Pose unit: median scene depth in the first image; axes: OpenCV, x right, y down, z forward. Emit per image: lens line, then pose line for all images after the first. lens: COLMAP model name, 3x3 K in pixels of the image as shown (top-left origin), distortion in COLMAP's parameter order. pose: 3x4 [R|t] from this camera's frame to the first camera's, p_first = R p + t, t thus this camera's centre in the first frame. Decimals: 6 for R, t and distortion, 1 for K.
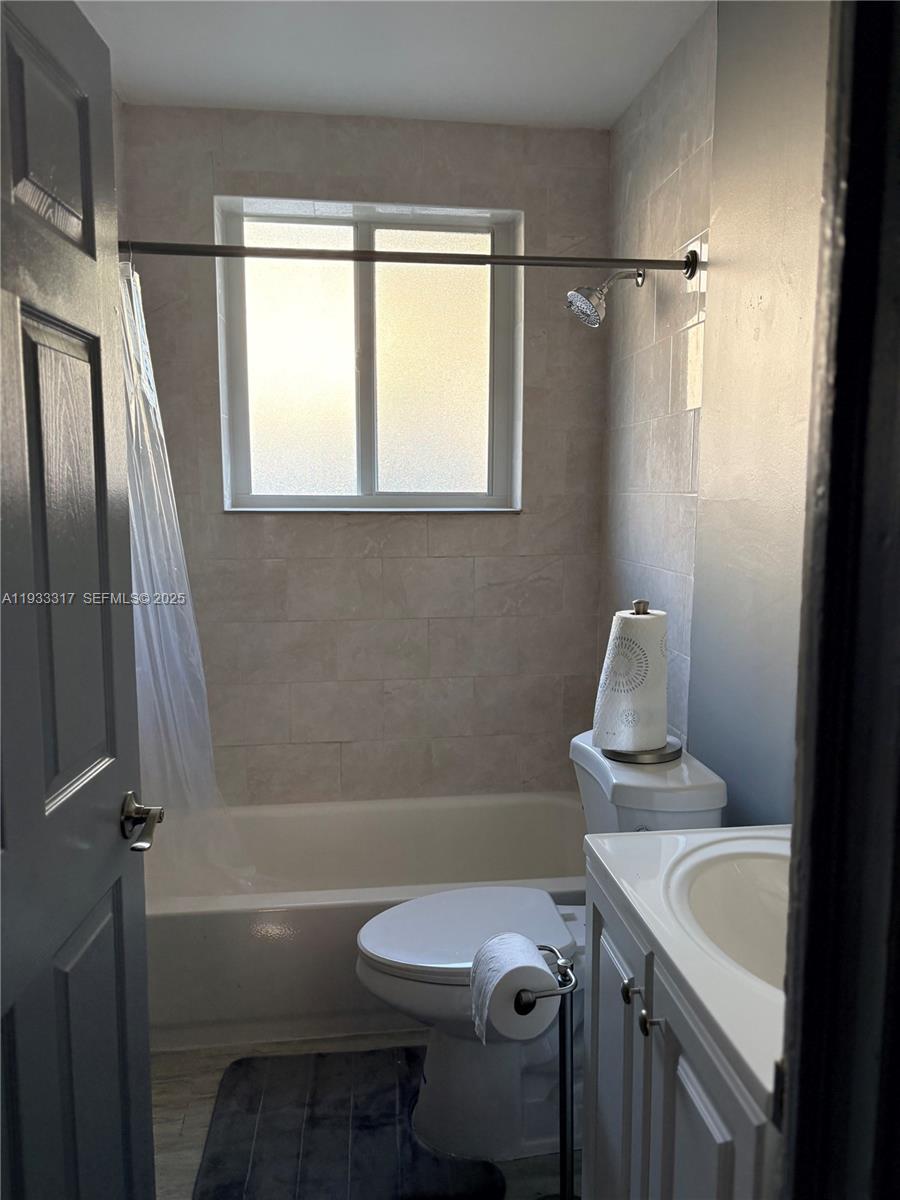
lens RADIAL K [[911.6, 0, 456.5], [0, 911.6, 599.7], [0, 0, 1]] dist [0.048423, -0.050534]
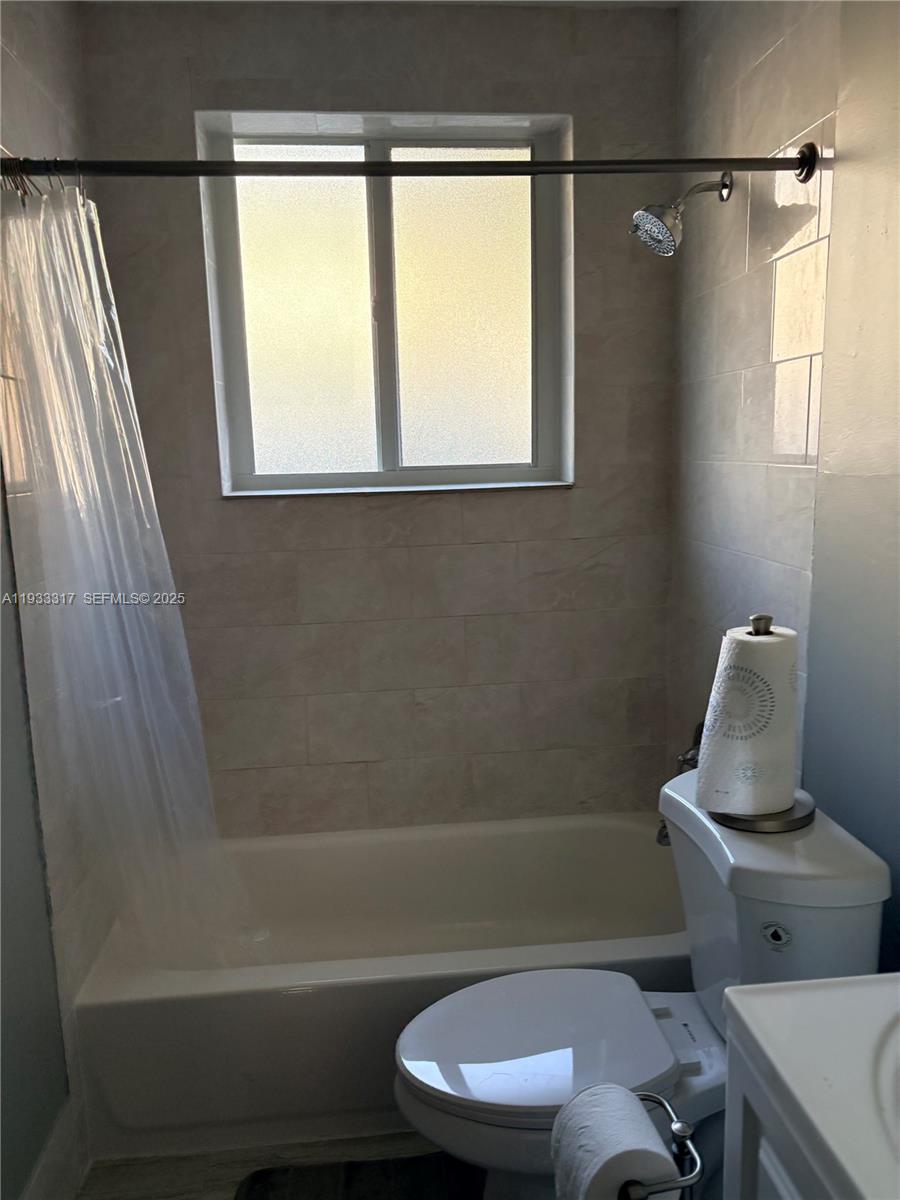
lens RADIAL K [[911.6, 0, 437.1], [0, 911.6, 601.0], [0, 0, 1]] dist [0.048423, -0.050534]
pose [[0.998734, -0.021962, -0.045260, -0.019767], [0.024167, 0.998518, 0.048760, -0.037610], [0.044122, -0.049792, 0.997785, 0.165929]]
